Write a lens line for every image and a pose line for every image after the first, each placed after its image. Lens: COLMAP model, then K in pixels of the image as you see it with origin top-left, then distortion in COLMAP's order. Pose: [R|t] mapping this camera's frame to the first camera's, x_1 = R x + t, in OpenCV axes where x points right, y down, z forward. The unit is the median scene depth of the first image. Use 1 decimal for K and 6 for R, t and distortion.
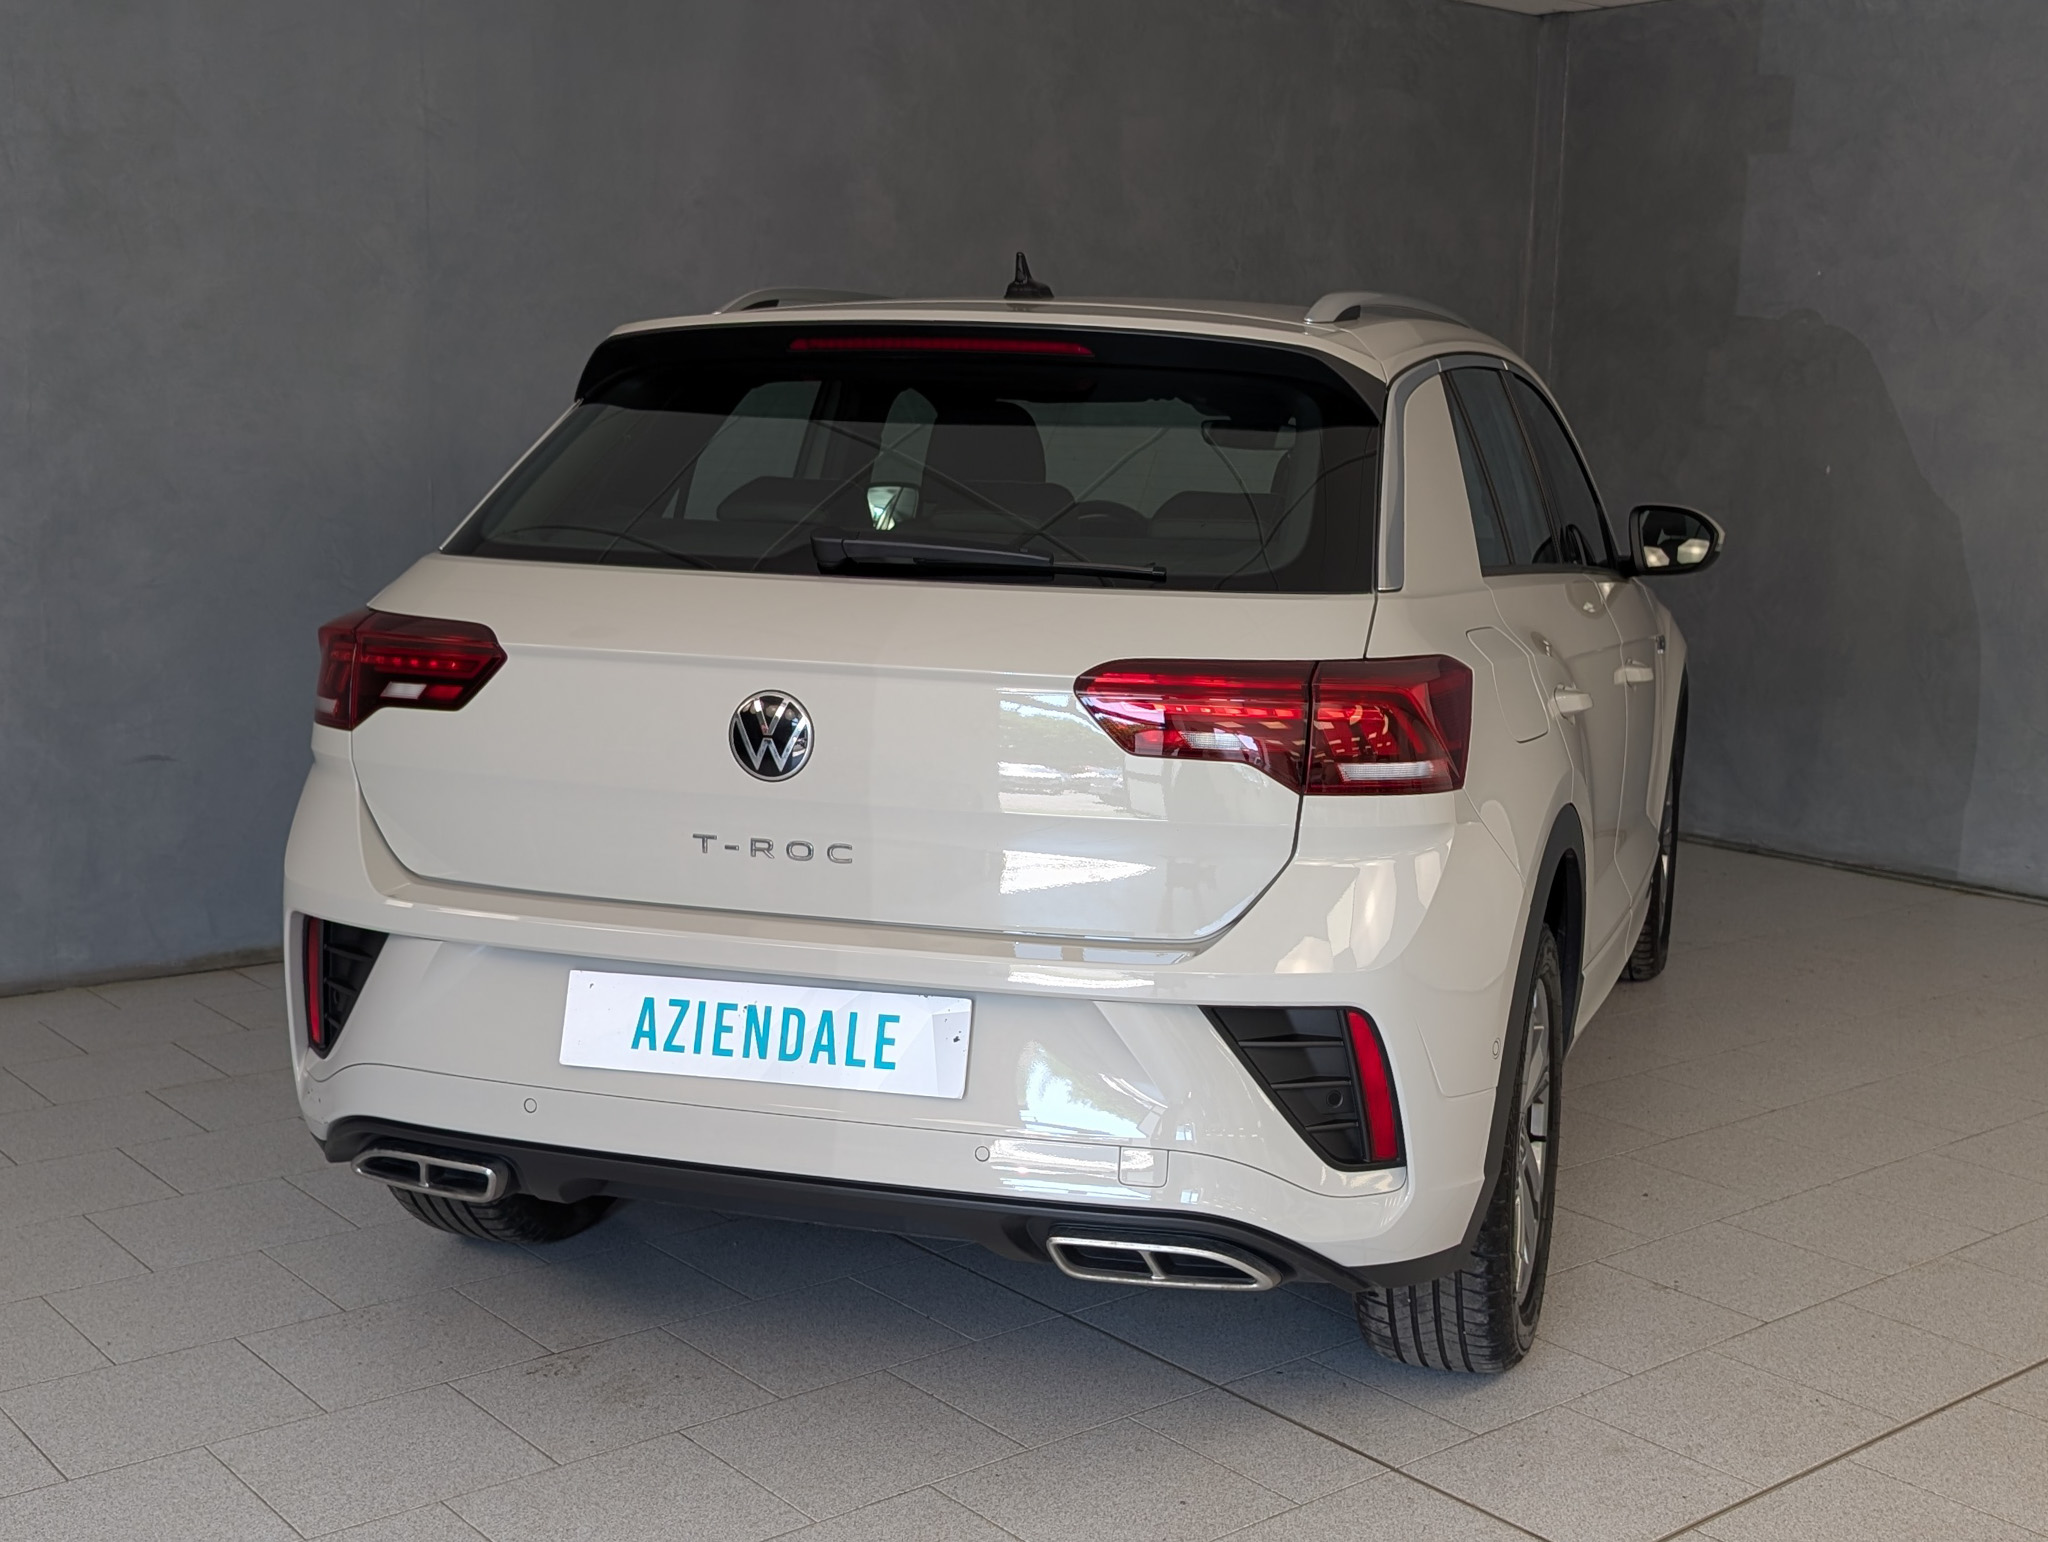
lens RADIAL K [[1400.3, 0, 1024.0], [0, 1400.3, 771.0], [0, 0, 1]] dist [0.041337, -0.039074]
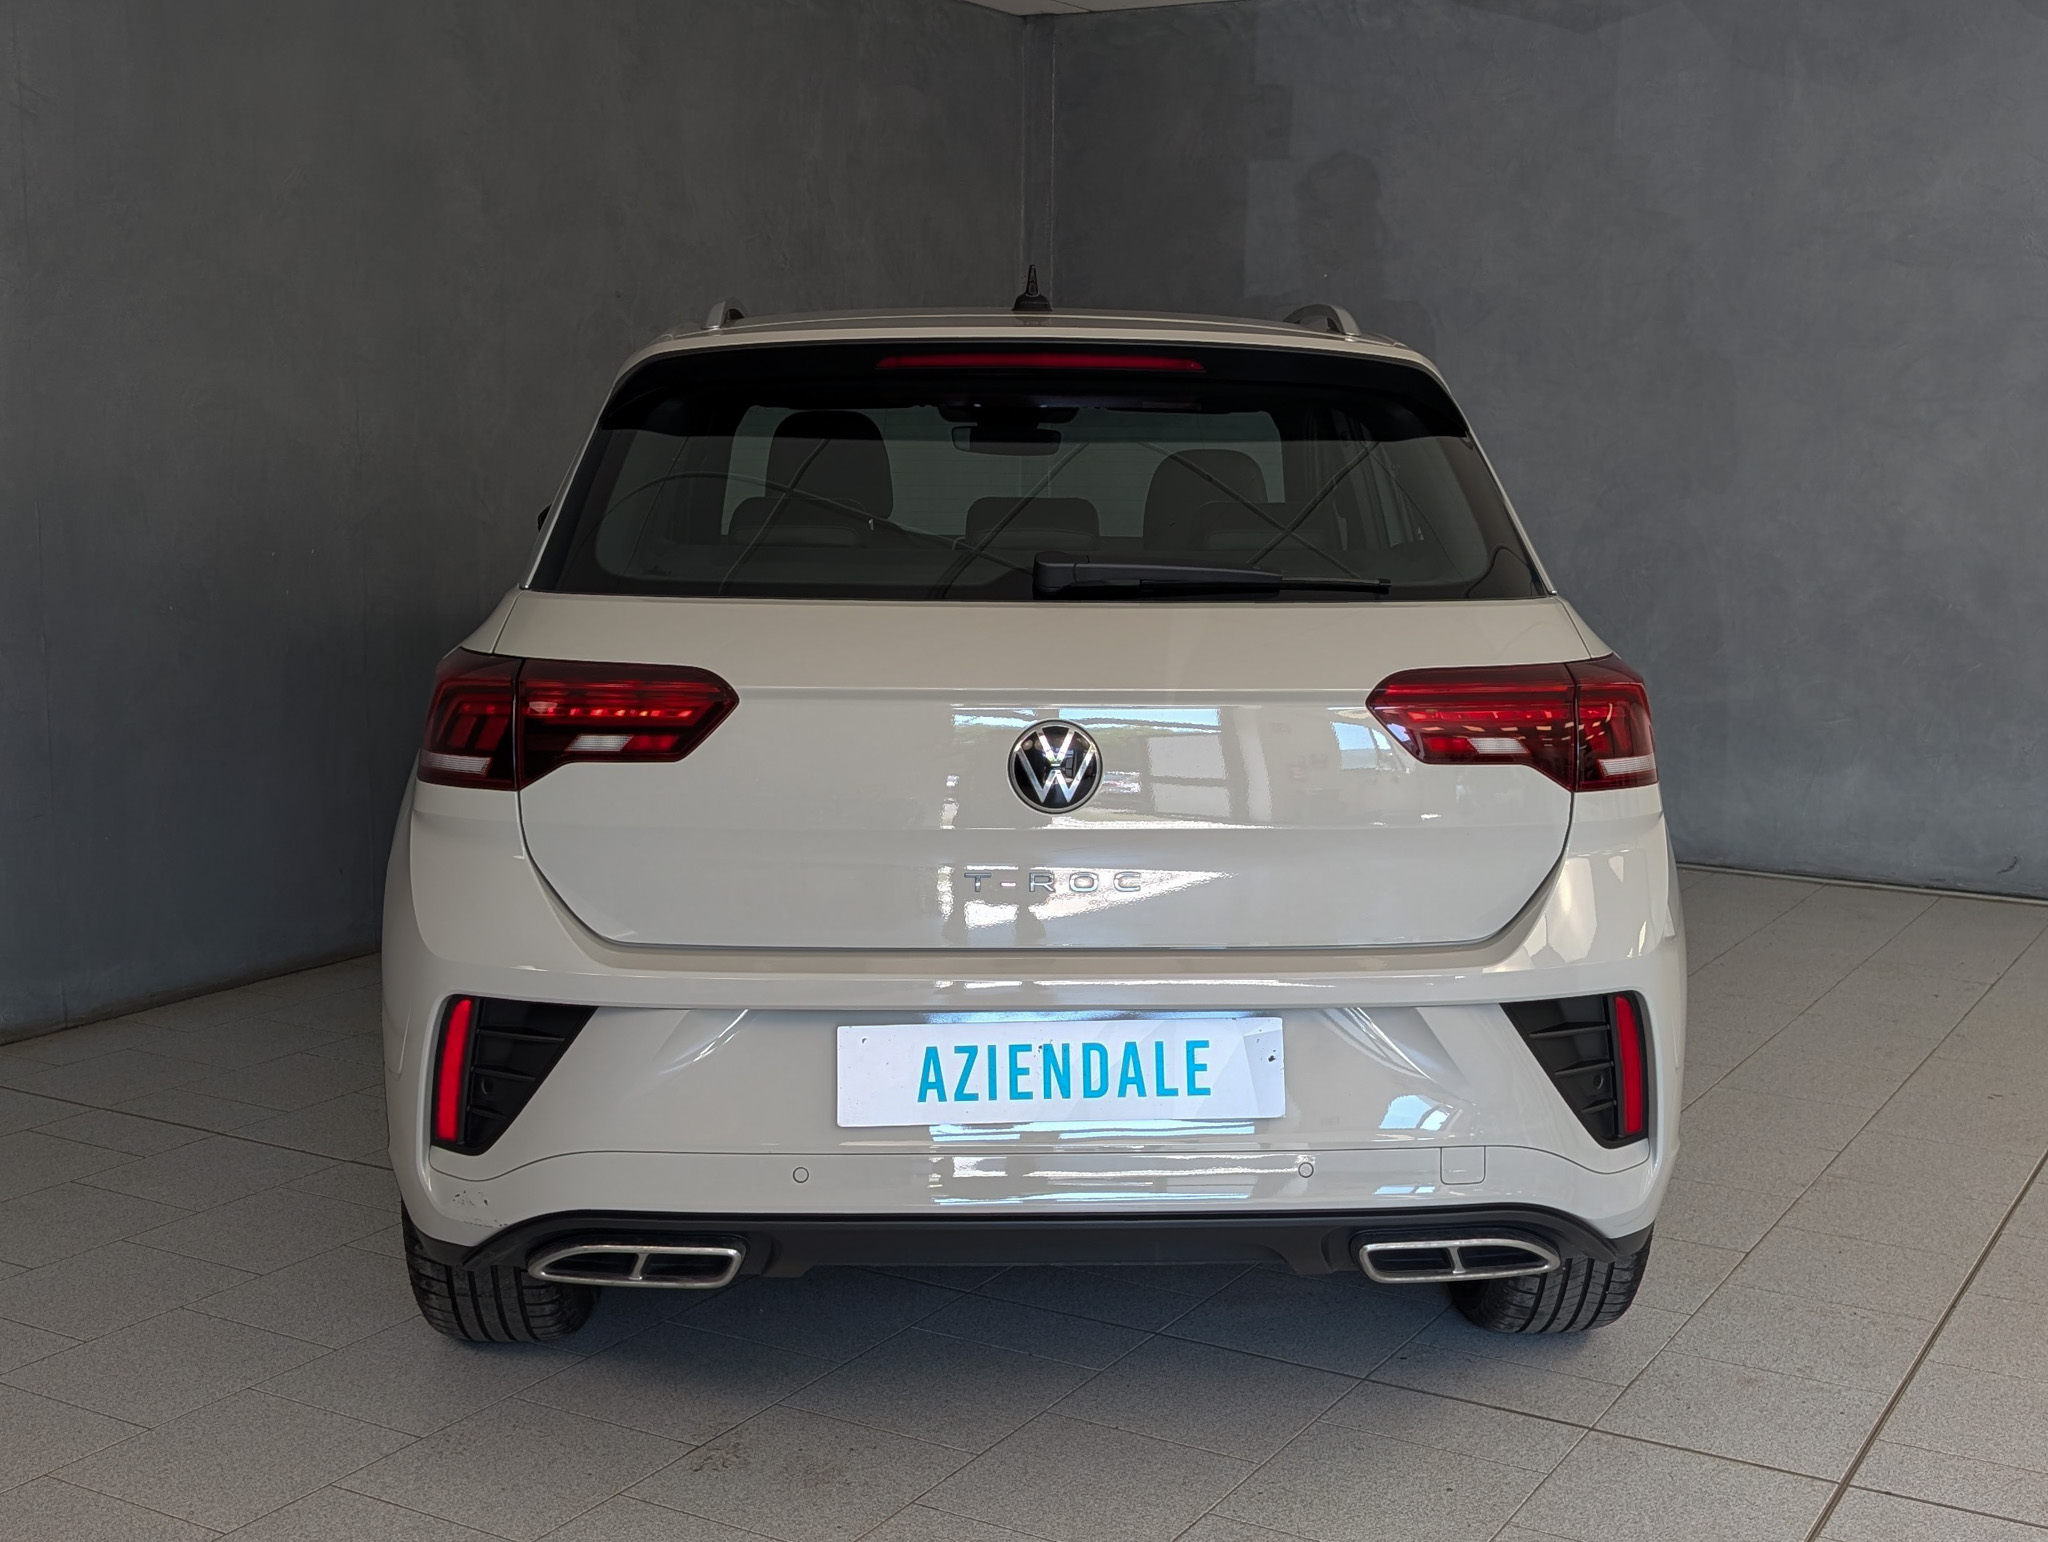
lens RADIAL K [[1431.3, 0, 1024.0], [0, 1431.3, 771.0], [0, 0, 1]] dist [0.042171, -0.058215]
pose [[0.980320, -0.062043, 0.187413, -0.381605], [0.063627, 0.997971, -0.002439, -0.020795], [-0.186882, 0.014315, 0.982278, 0.023952]]
